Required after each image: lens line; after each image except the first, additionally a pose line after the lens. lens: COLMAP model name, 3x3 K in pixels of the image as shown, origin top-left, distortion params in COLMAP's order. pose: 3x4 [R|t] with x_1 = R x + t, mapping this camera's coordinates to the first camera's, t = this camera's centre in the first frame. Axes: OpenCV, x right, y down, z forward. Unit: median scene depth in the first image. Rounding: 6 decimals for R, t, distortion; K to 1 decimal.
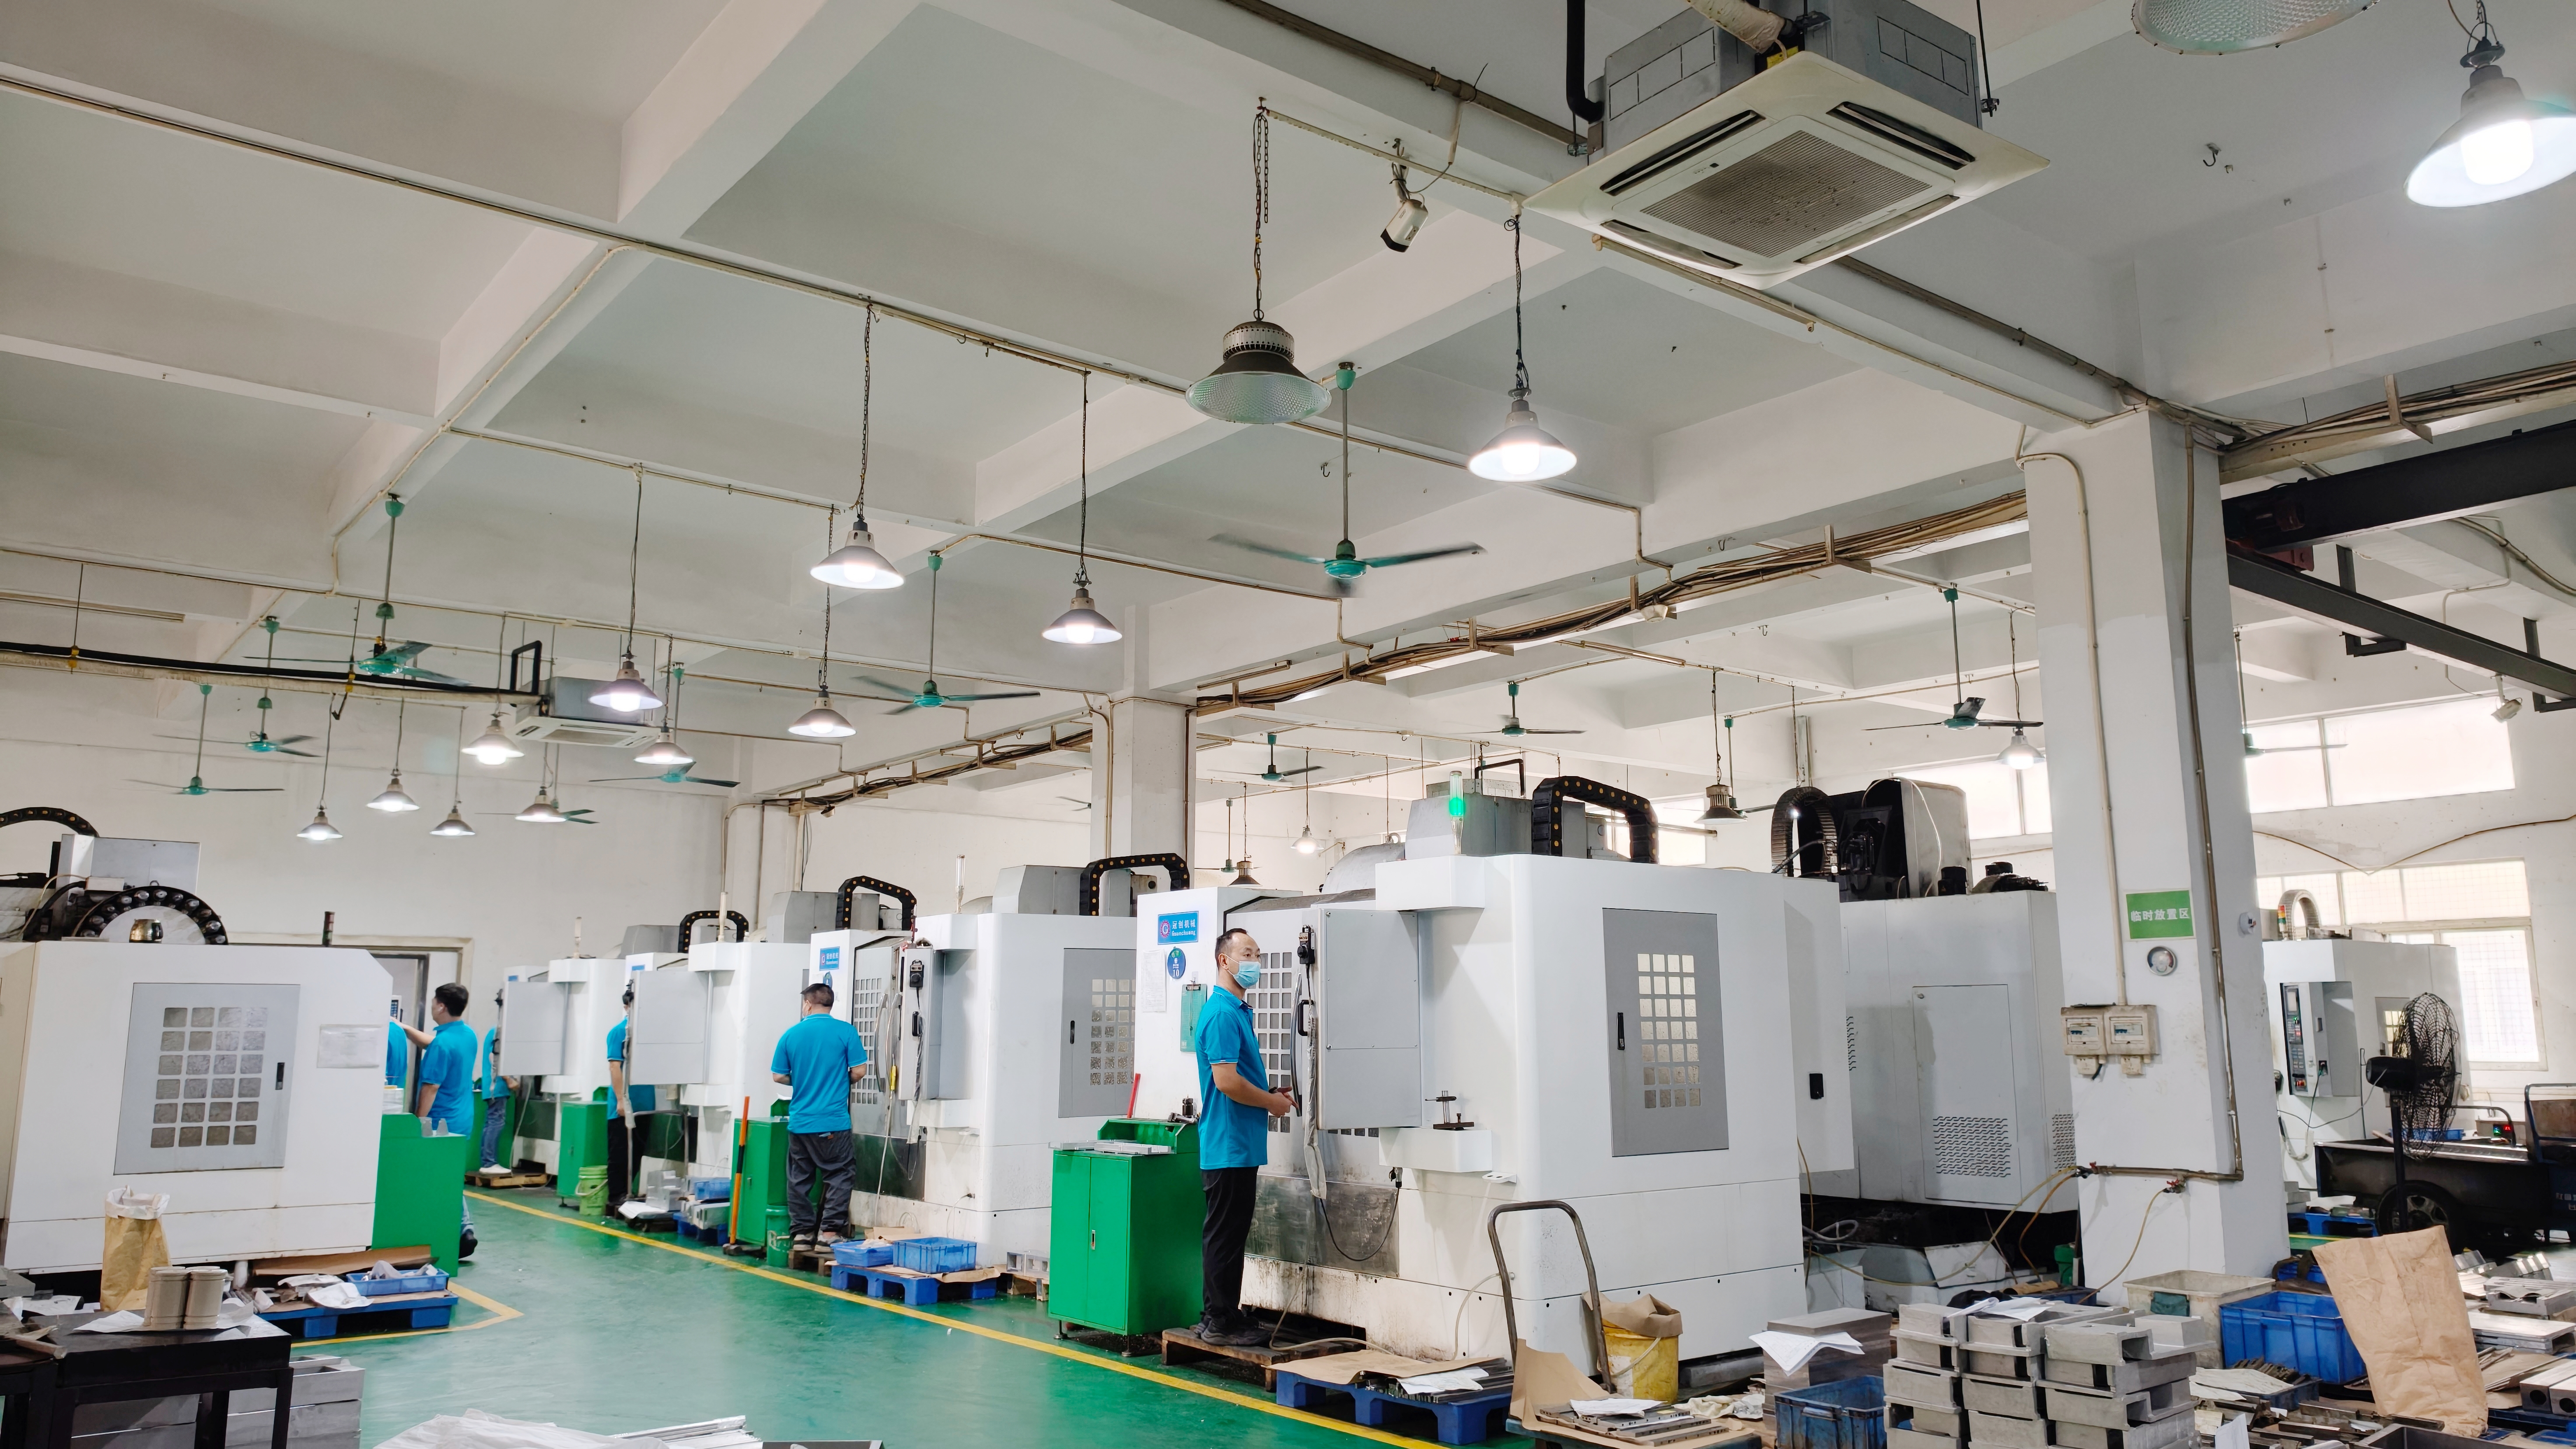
lens RADIAL K [[1645.1, 0, 1288.0], [0, 1645.1, 724.5], [0, 0, 1]] dist [0.005821, -0.001849]
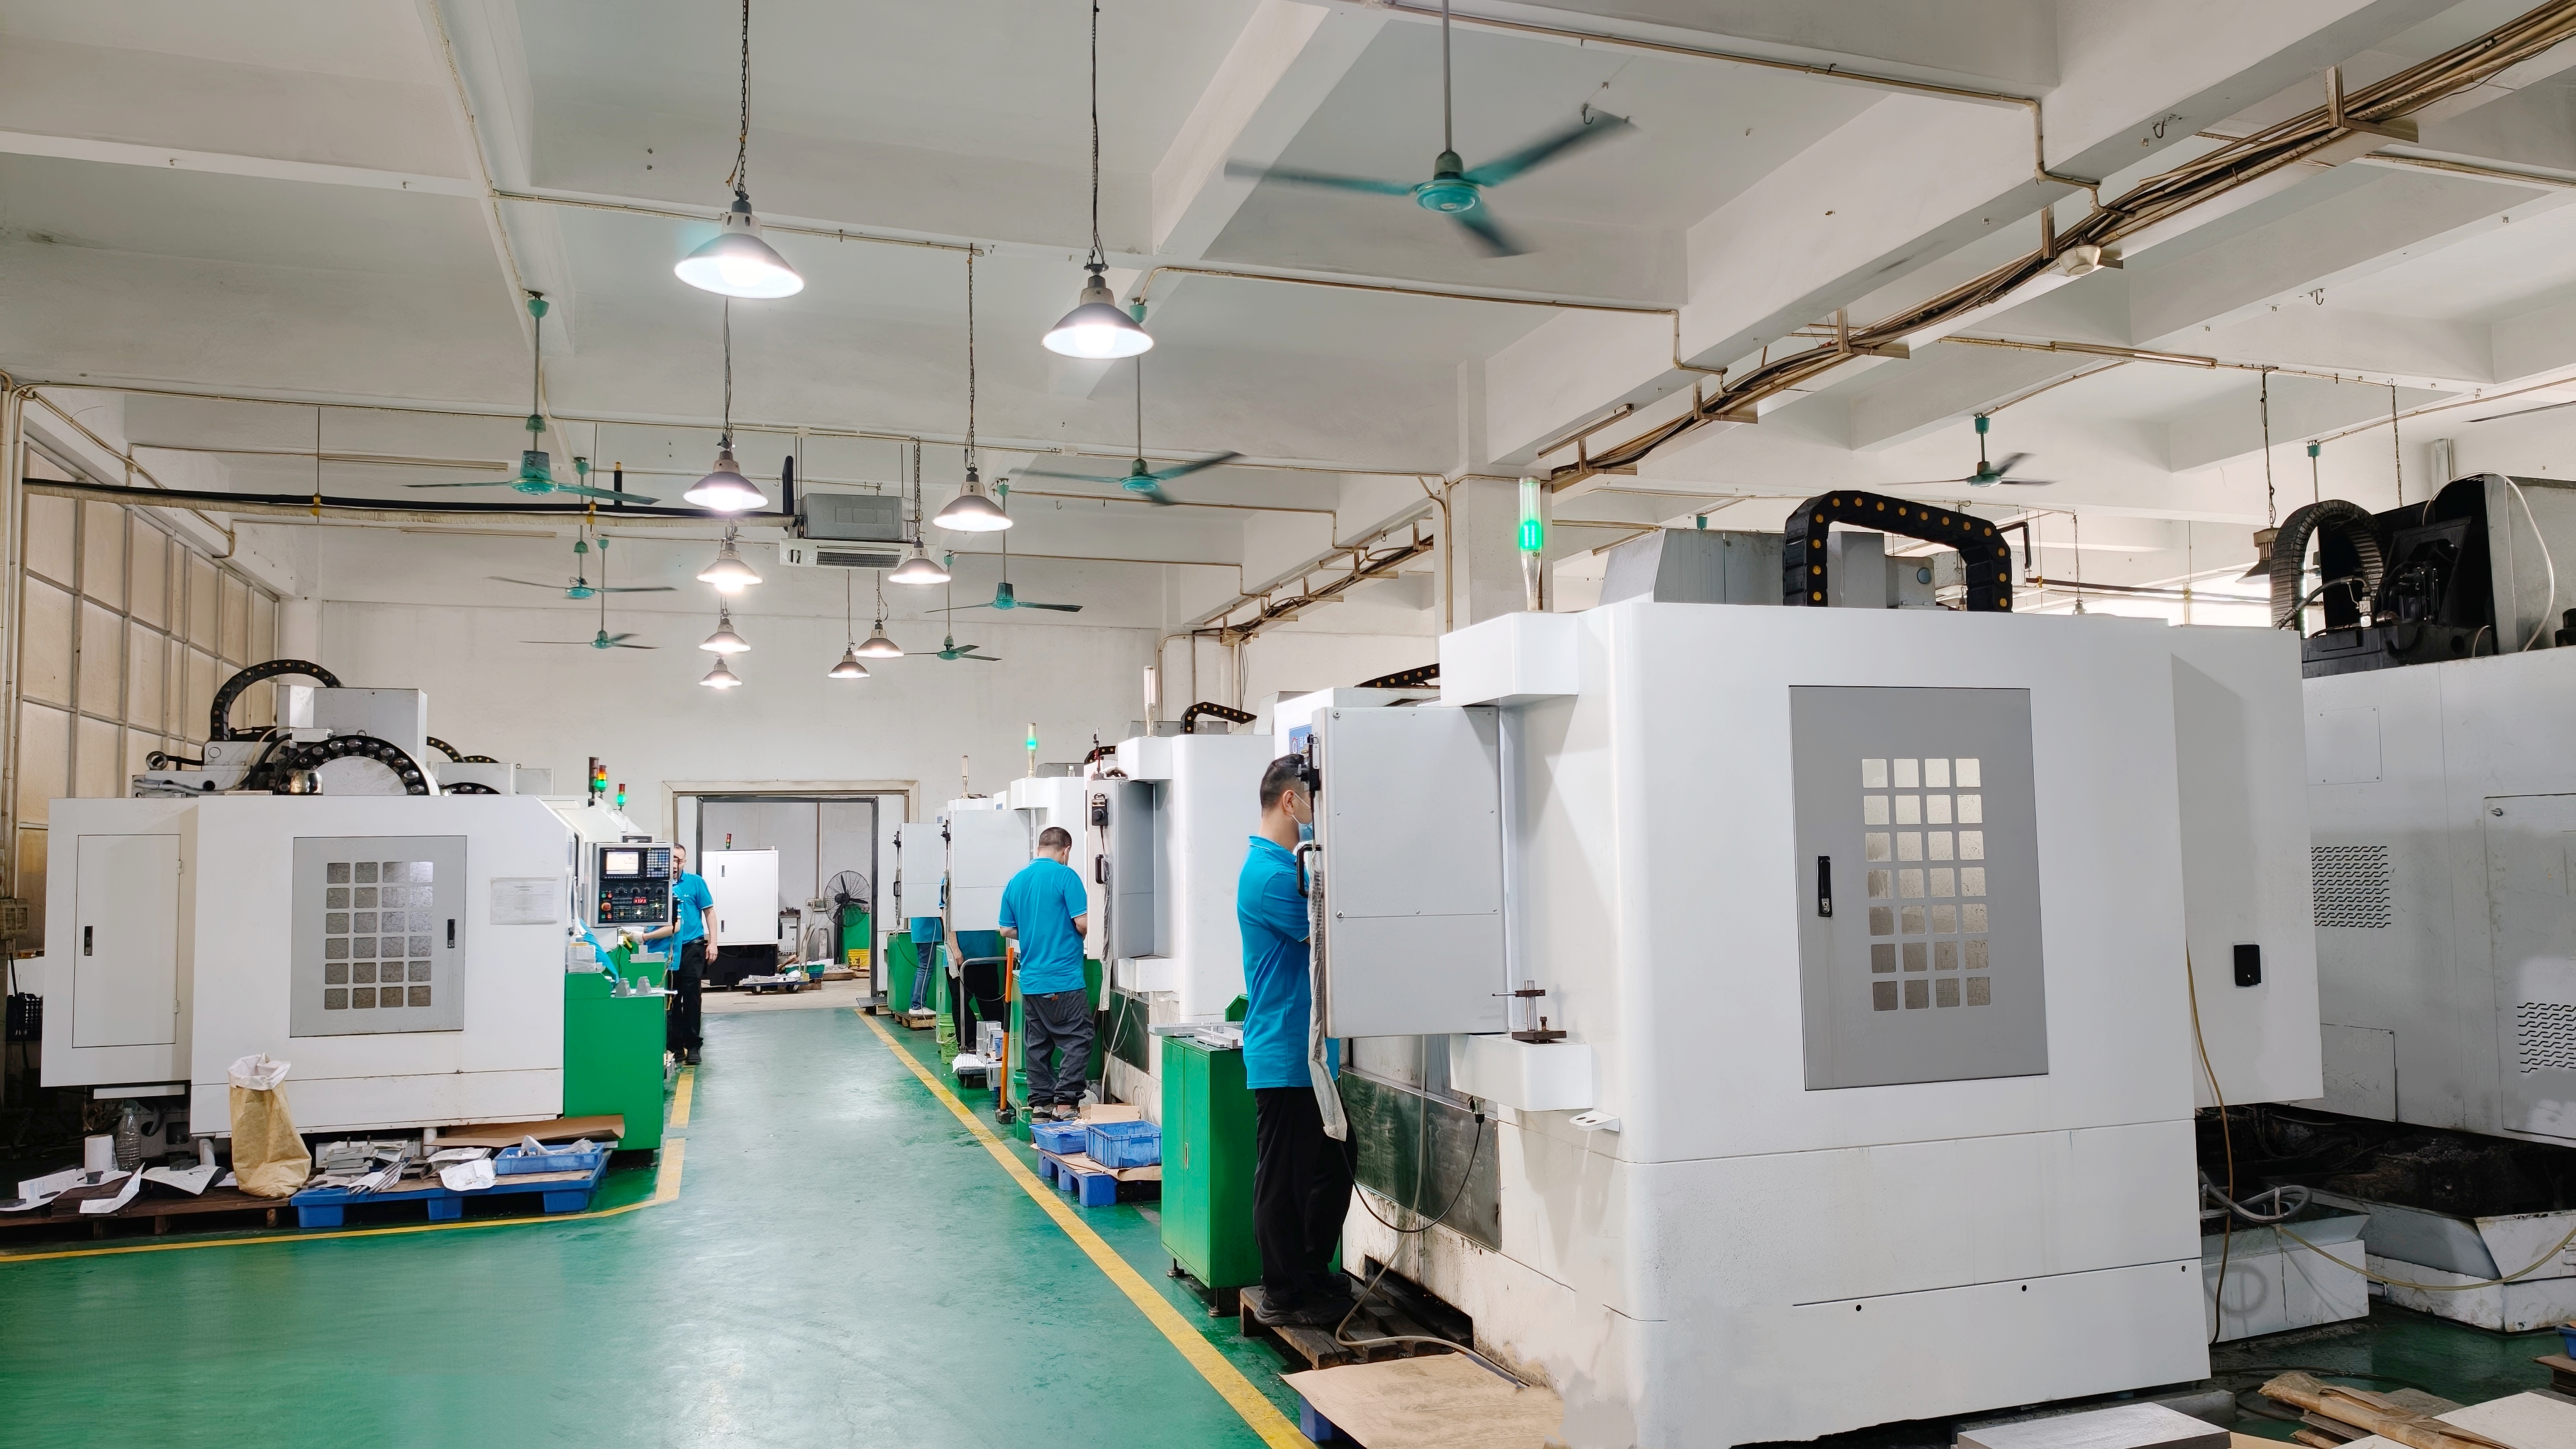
lens RADIAL K [[1645.2, 0, 1378.4], [0, 1645.2, 734.1], [0, 0, 1]] dist [0.045310, -0.061458]
pose [[0.952012, -0.034729, -0.304083, 0.169746], [0.068133, 0.992658, 0.099939, 0.043046], [0.298380, -0.115861, 0.947389, 0.278612]]
